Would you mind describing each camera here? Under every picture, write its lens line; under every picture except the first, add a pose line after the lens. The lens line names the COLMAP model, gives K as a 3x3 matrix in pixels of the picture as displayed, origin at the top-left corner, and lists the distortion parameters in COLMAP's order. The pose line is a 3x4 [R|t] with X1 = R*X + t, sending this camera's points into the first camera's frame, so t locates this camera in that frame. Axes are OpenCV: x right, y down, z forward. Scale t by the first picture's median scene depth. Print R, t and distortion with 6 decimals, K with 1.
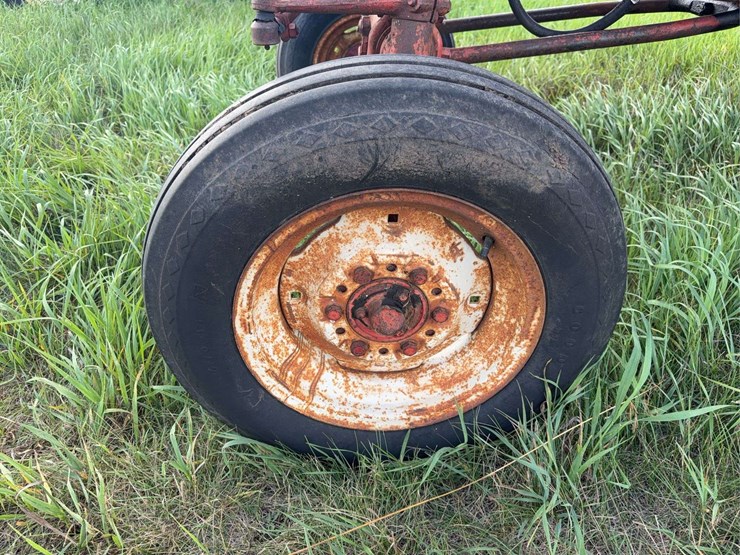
lens RADIAL K [[524.4, 0, 364.9], [0, 524.4, 280.4], [0, 0, 1]] dist [0.055792, -0.038765]
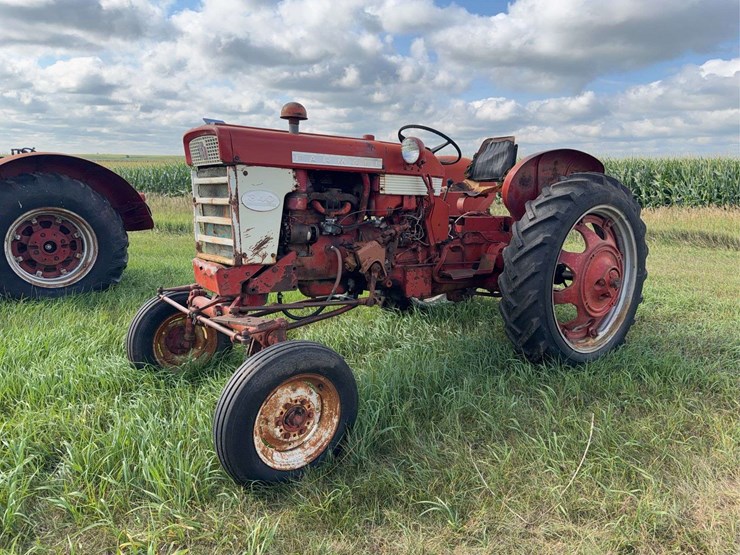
lens RADIAL K [[540.0, 0, 376.5], [0, 540.0, 282.4], [0, 0, 1]] dist [0.050320, -0.043470]
pose [[0.803431, -0.101204, 0.586734, -1.301468], [0.334036, 0.892366, -0.303483, 0.454113], [-0.492868, 0.439818, 0.750761, -1.875274]]
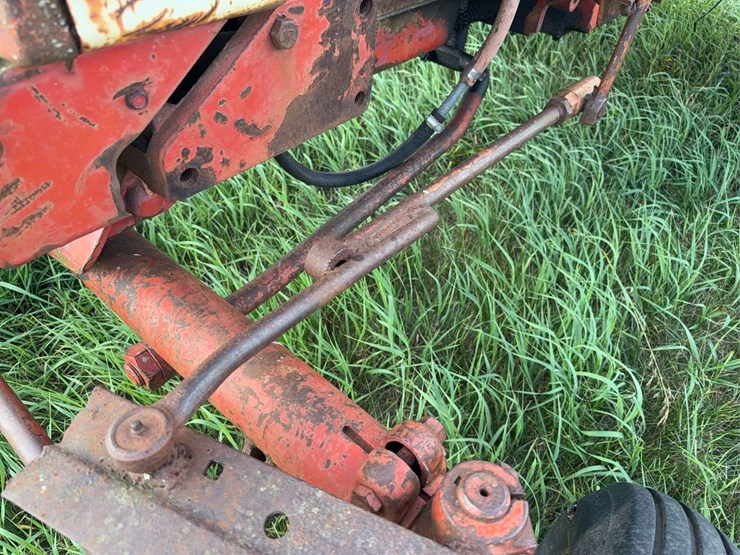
lens RADIAL K [[531.0, 0, 369.4], [0, 531.0, 277.8], [0, 0, 1]] dist [0.023716, -0.032664]
pose [[0.652887, -0.527485, 0.543598, -0.131499], [0.379009, 0.848861, 0.368492, -0.898981], [-0.655813, -0.034555, 0.754132, 0.607947]]
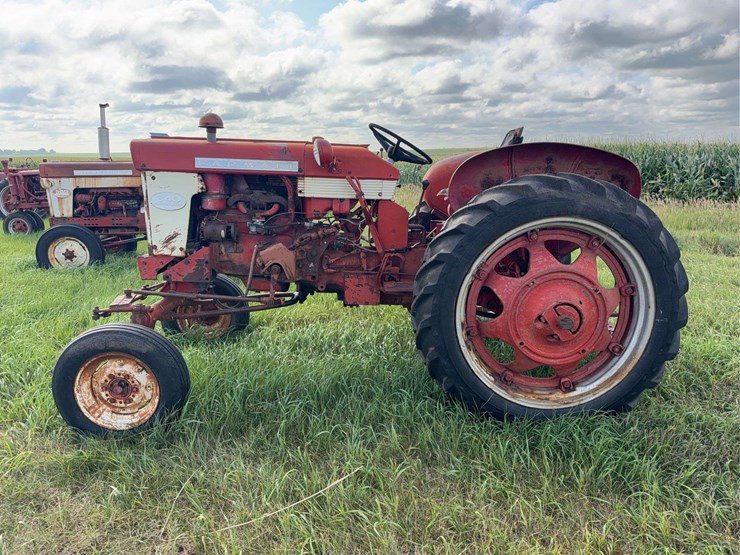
lens RADIAL K [[531.0, 0, 368.0], [0, 531.0, 280.1], [0, 0, 1]] dist [0.023716, -0.032664]
pose [[0.999953, 0.002481, 0.009412, 1.647222], [0.001414, 0.919682, -0.392662, 0.785373], [-0.009630, 0.392656, 0.919635, -2.564547]]
